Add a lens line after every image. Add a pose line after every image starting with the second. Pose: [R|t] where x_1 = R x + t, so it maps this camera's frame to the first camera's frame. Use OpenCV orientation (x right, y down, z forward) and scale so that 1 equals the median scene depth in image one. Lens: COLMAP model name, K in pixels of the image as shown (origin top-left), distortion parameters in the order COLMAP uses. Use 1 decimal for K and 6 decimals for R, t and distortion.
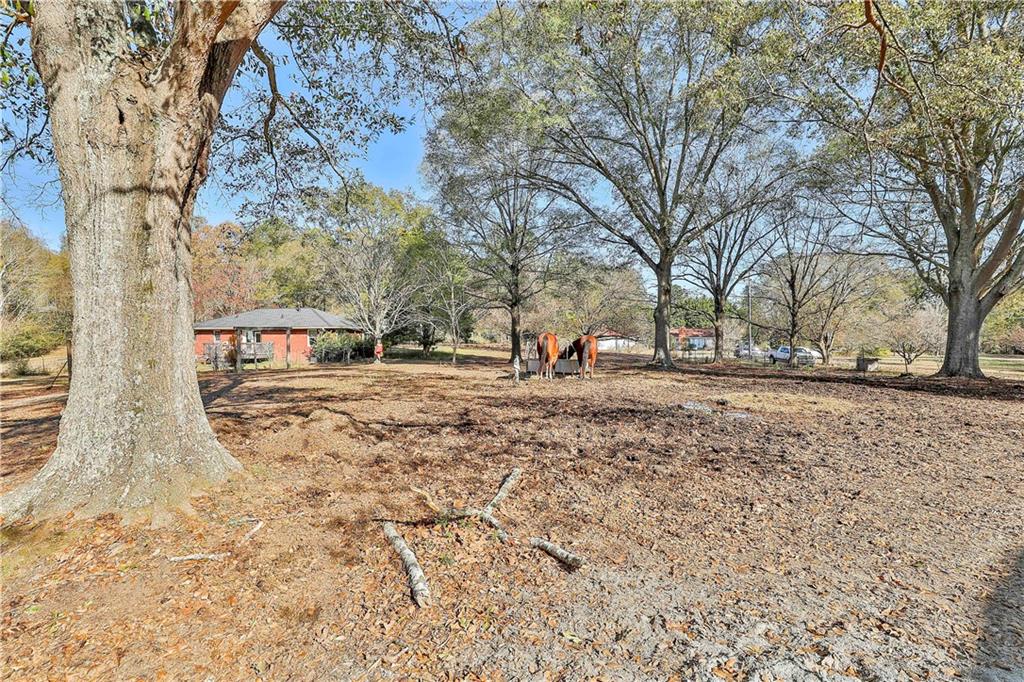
lens RADIAL K [[493.1, 0, 510.4], [0, 493.1, 340.2], [0, 0, 1]] dist [0.002376, 0.000099]
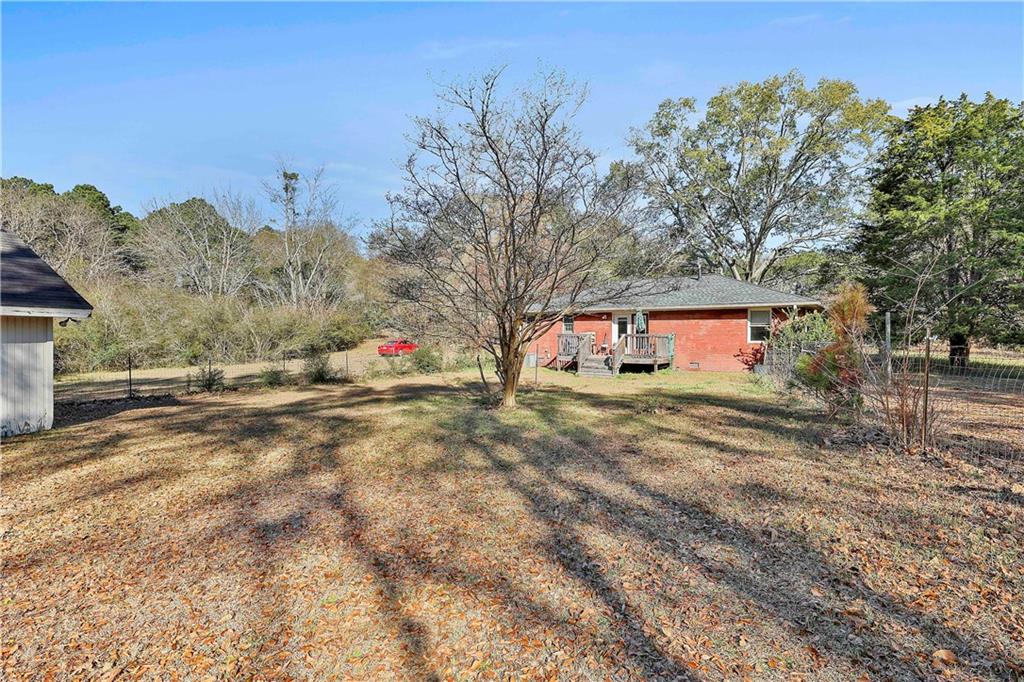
lens RADIAL K [[493.1, 0, 512.9], [0, 493.1, 340.0], [0, 0, 1]] dist [0.002376, 0.000099]
pose [[0.899668, 0.013043, -0.436379, -0.407495], [-0.013610, 0.999906, 0.001826, 0.011615], [0.436362, 0.004296, 0.899761, 0.445315]]
